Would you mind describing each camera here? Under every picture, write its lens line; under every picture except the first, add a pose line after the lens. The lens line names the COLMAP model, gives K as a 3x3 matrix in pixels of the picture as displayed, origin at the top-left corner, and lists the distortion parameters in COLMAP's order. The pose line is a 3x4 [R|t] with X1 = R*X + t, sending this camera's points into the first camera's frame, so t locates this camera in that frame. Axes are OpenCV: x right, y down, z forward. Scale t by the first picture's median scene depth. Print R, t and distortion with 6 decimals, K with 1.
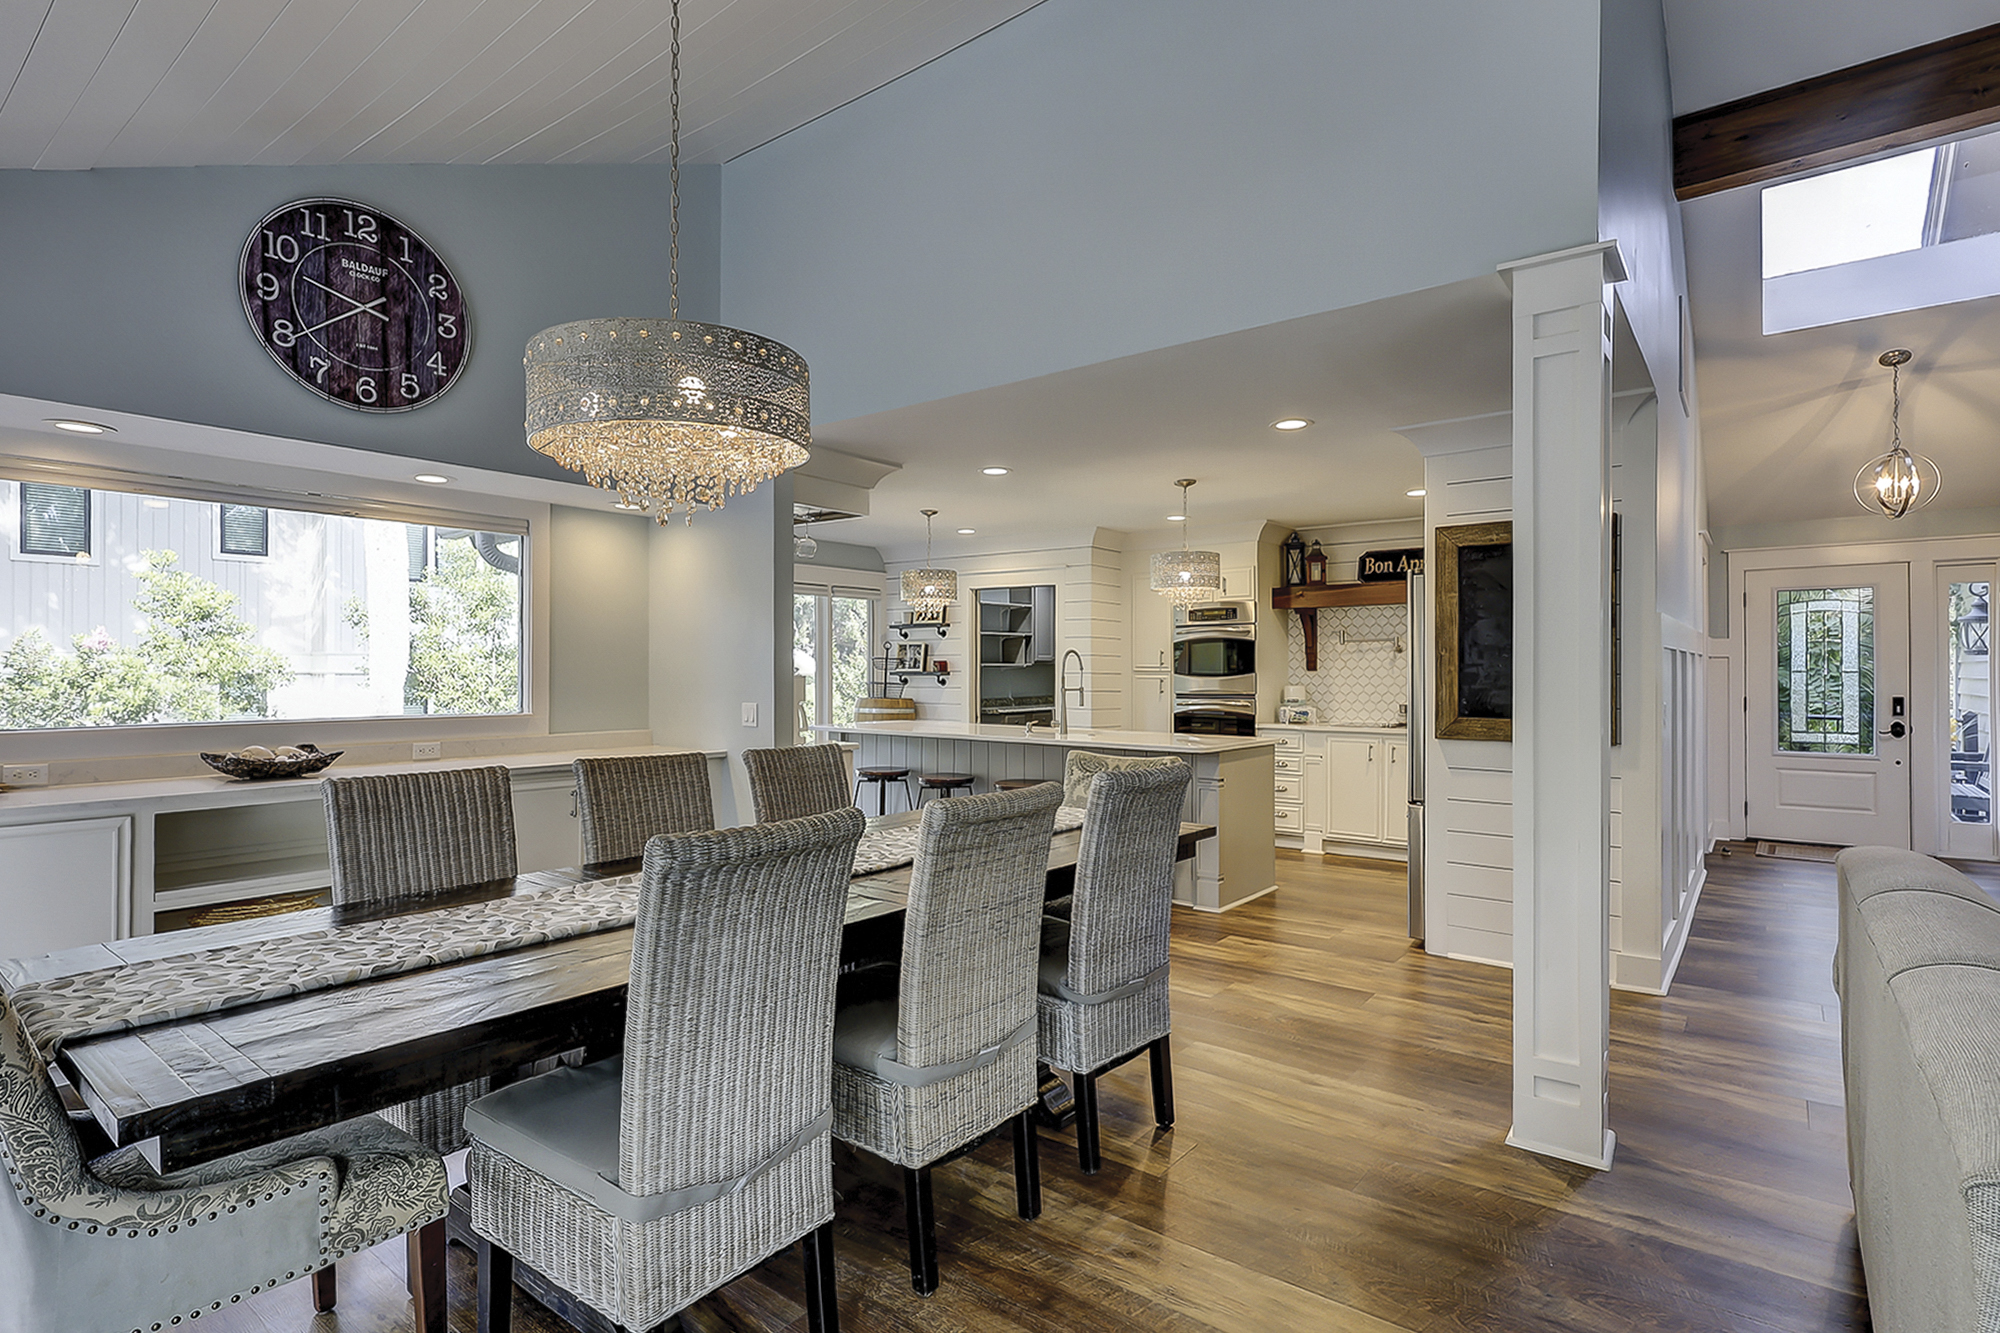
lens RADIAL K [[981.9, 0, 997.3], [0, 981.9, 660.4], [0, 0, 1]] dist [-0.001674, -0.000003]
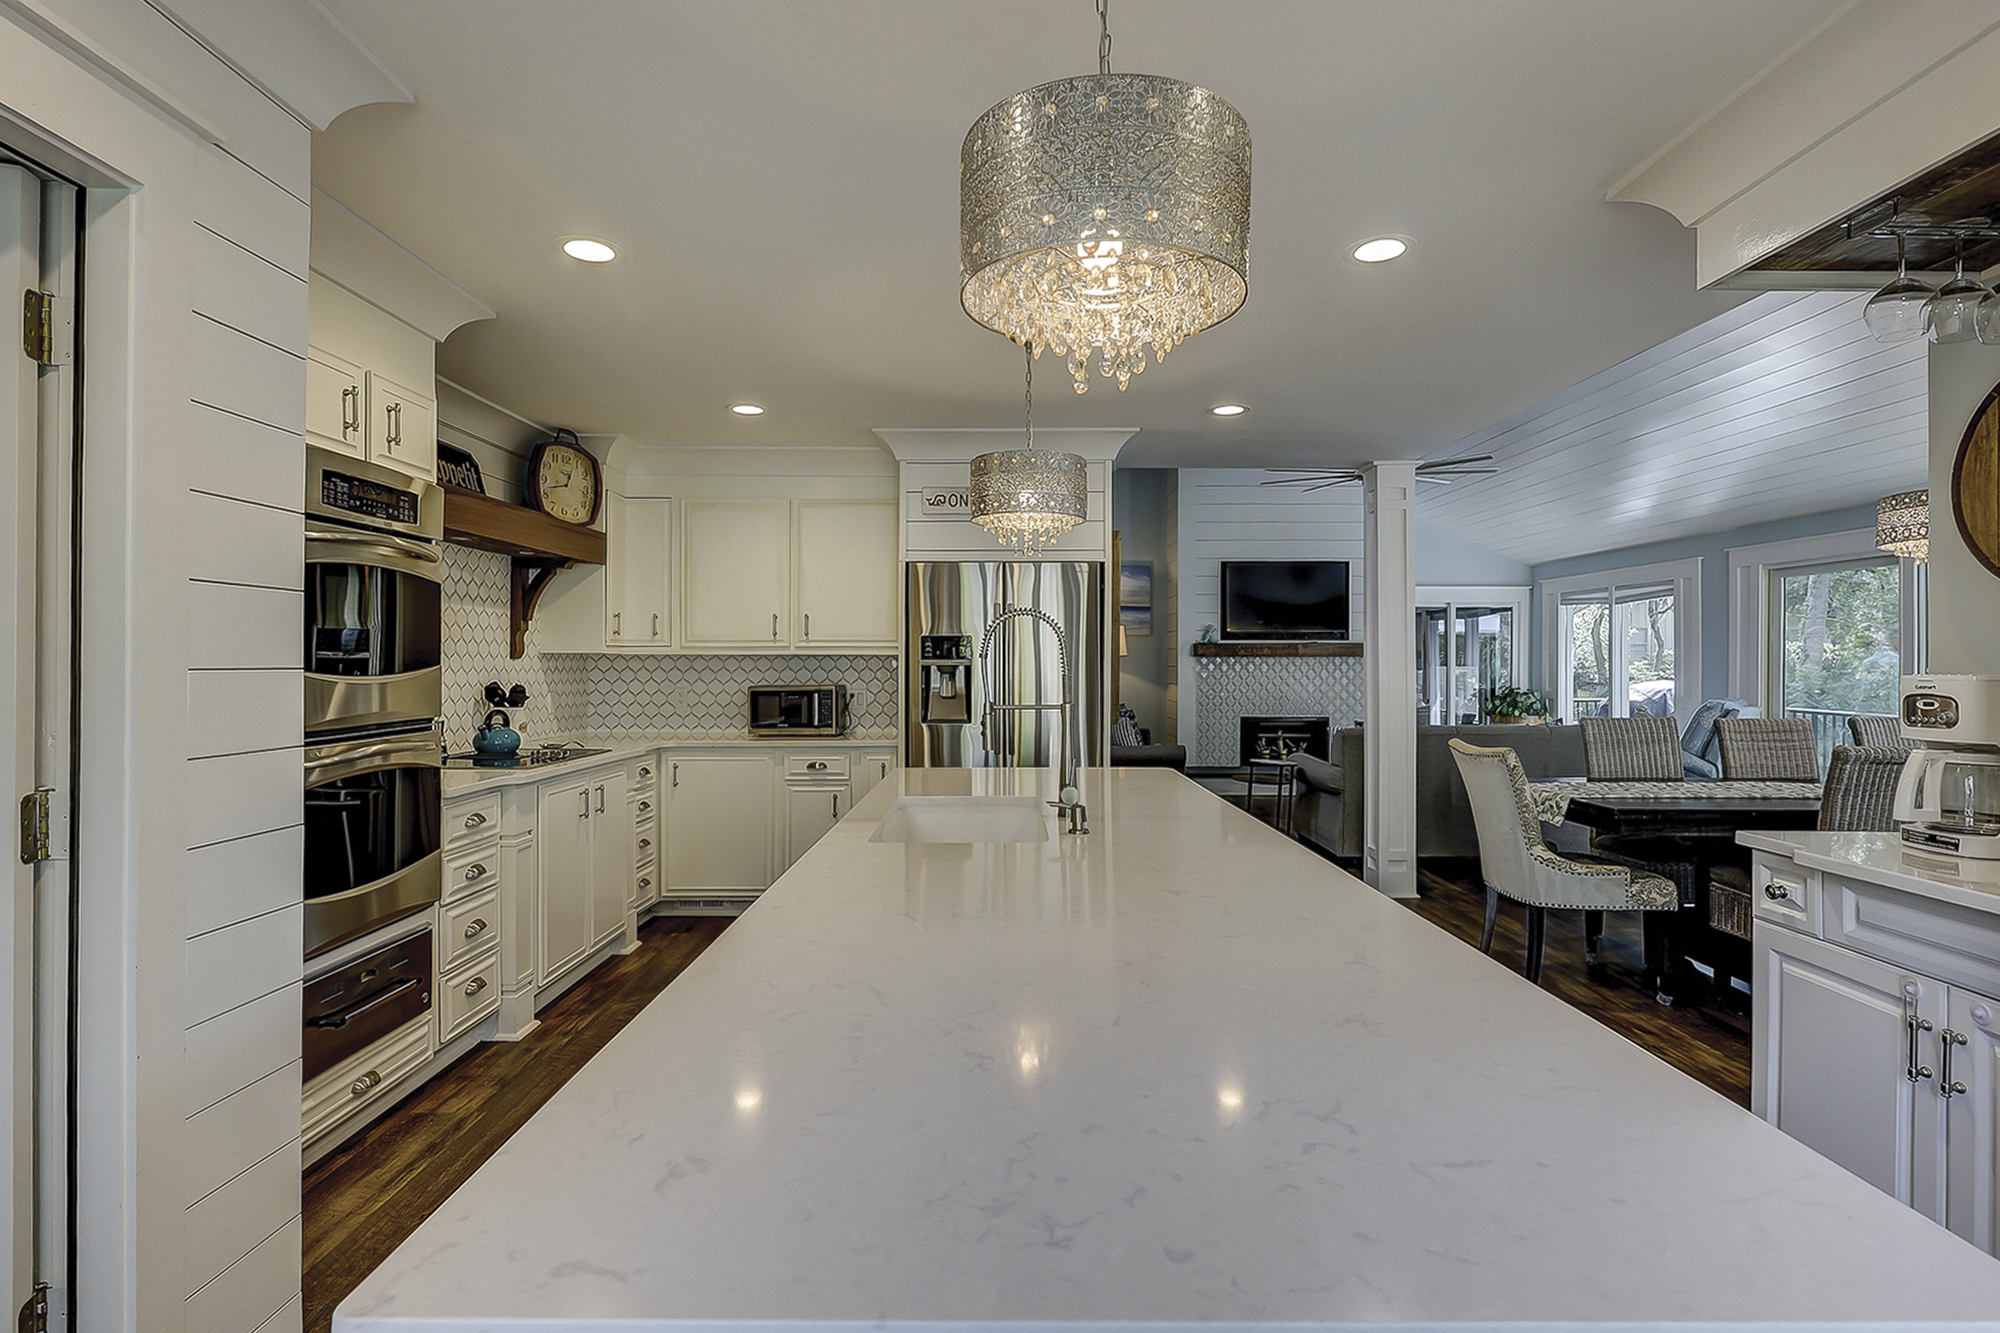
lens RADIAL K [[981.9, 0, 997.3], [0, 981.9, 660.4], [0, 0, 1]] dist [-0.001674, -0.000003]
pose [[-0.617567, 0.000899, 0.786518, -0.203177], [-0.008335, 0.999936, -0.007688, 0.012162], [-0.786474, -0.011303, -0.617520, 1.072467]]
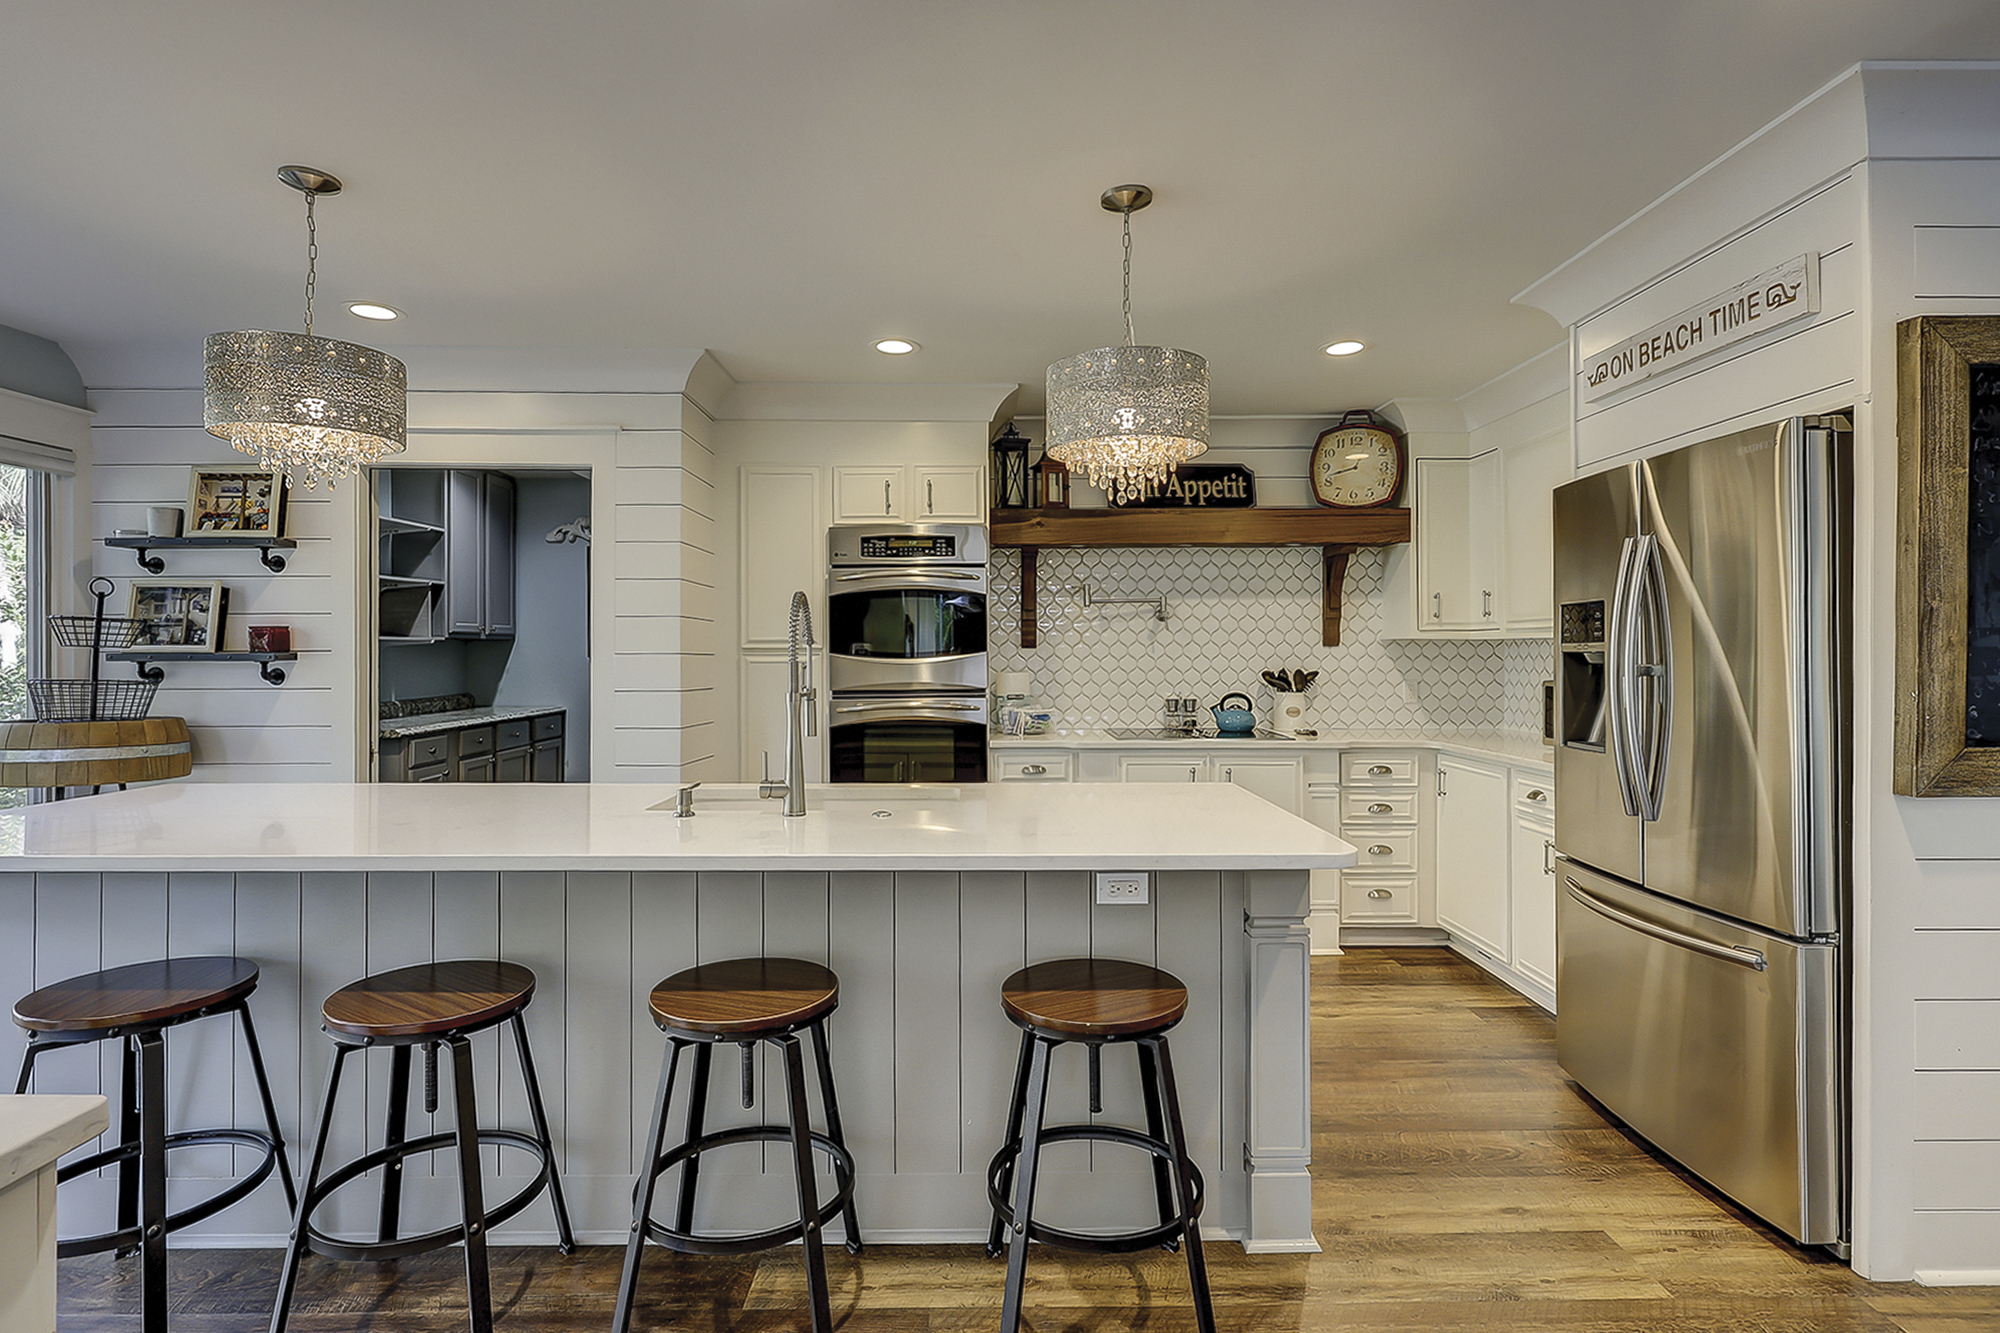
lens RADIAL K [[971.3, 0, 995.5], [0, 971.3, 644.8], [0, 0, 1]] dist [-0.000720, -0.000221]
pose [[0.780833, 0.001187, 0.624739, -0.089023], [-0.004030, 0.999987, 0.003138, 0.006924], [-0.624727, -0.004968, 0.780828, 0.554403]]
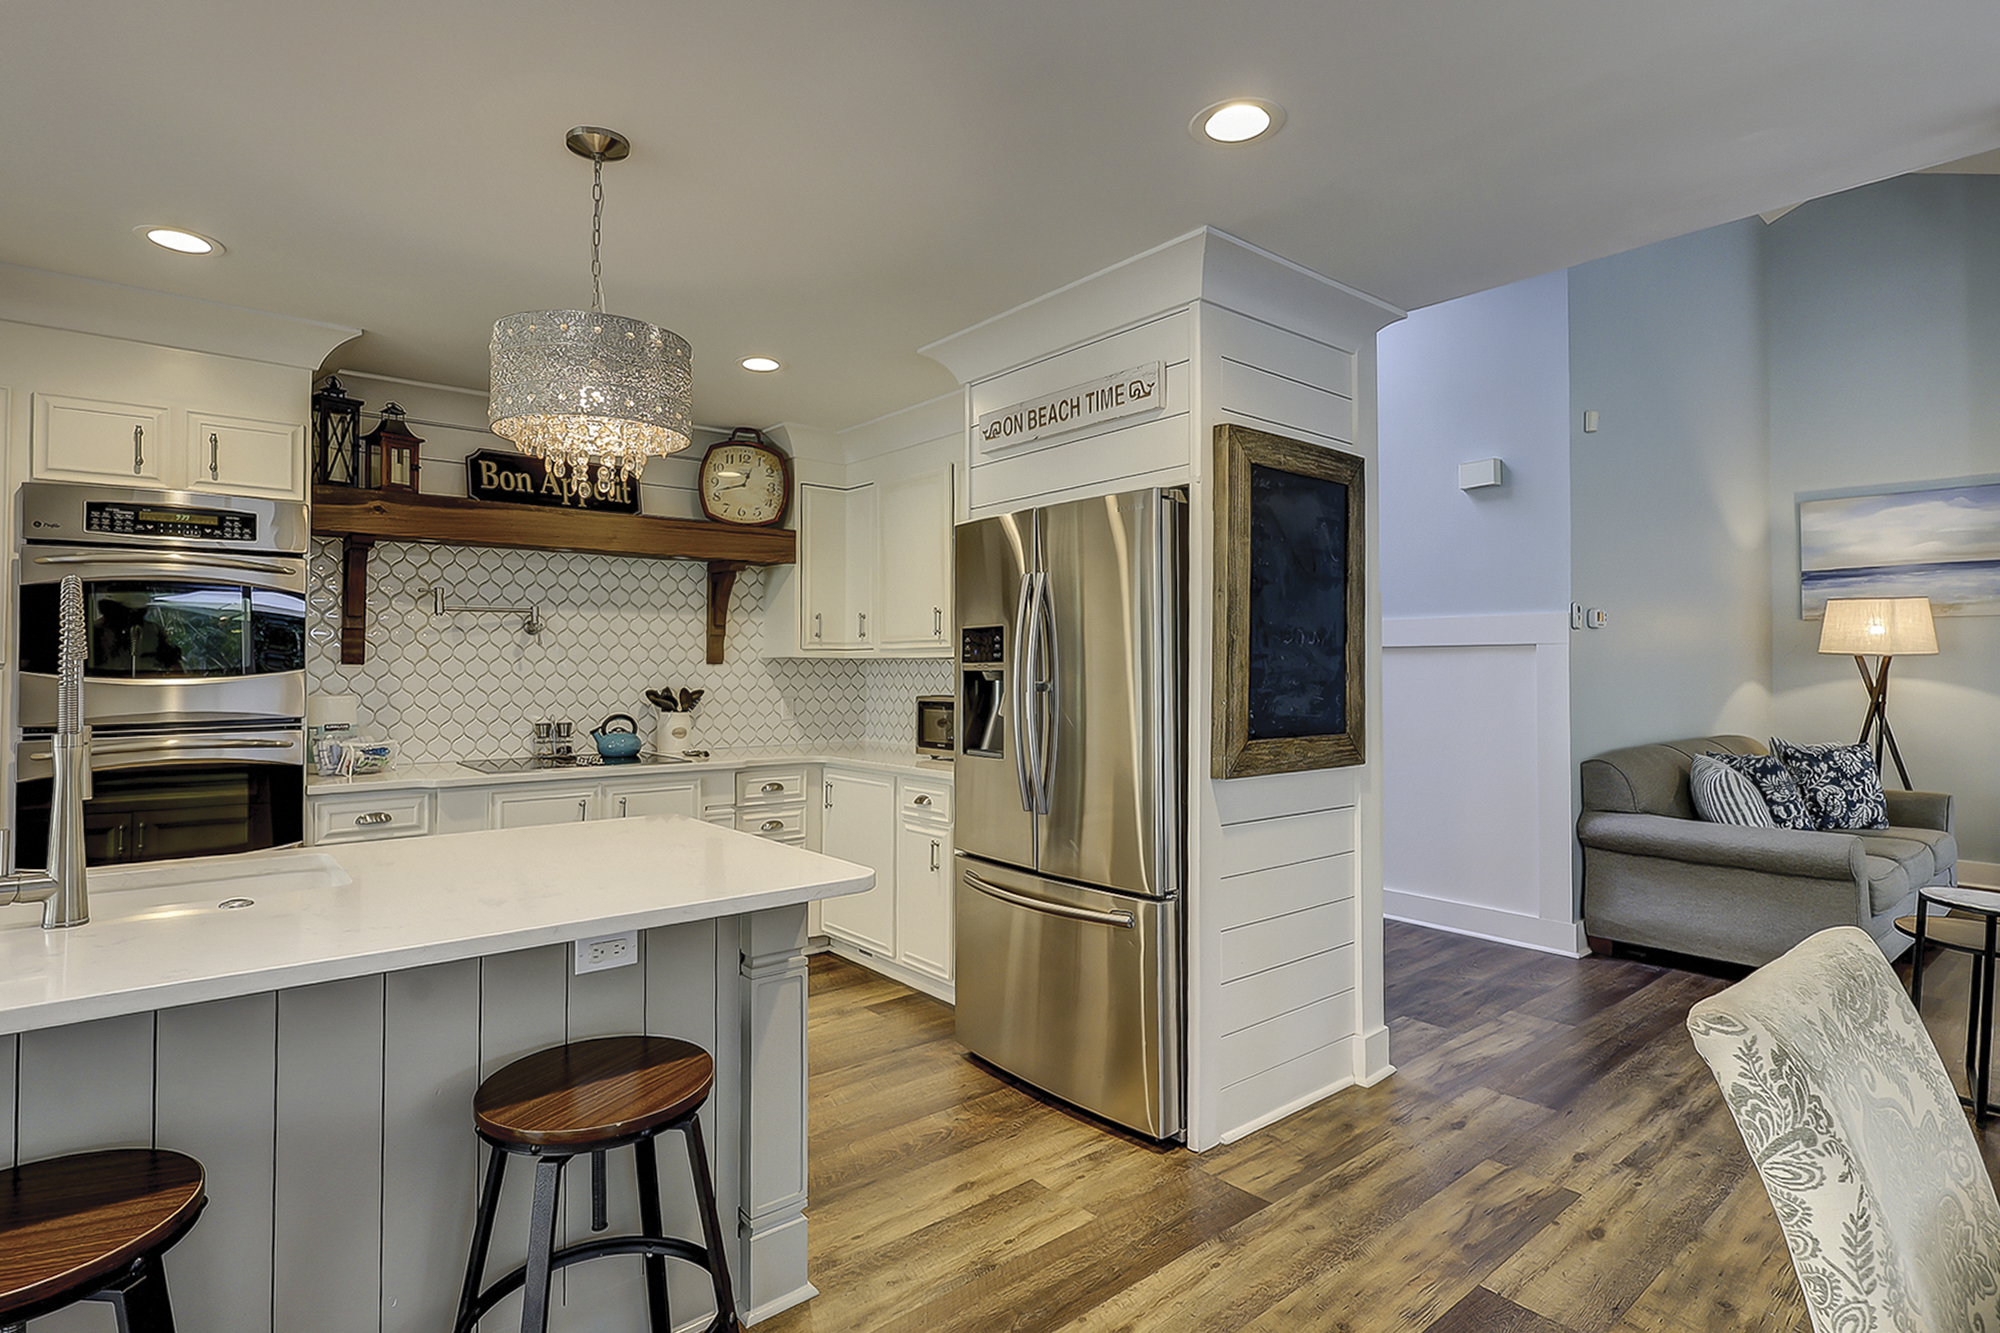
lens RADIAL K [[989.8, 0, 974.5], [0, 989.8, 643.5], [0, 0, 1]] dist [0.000774, 0.000967]
pose [[0.222619, 0.022898, 0.974636, -0.102718], [-0.011295, 0.999718, -0.020907, 0.007161], [-0.974840, -0.006354, 0.222815, 0.611273]]
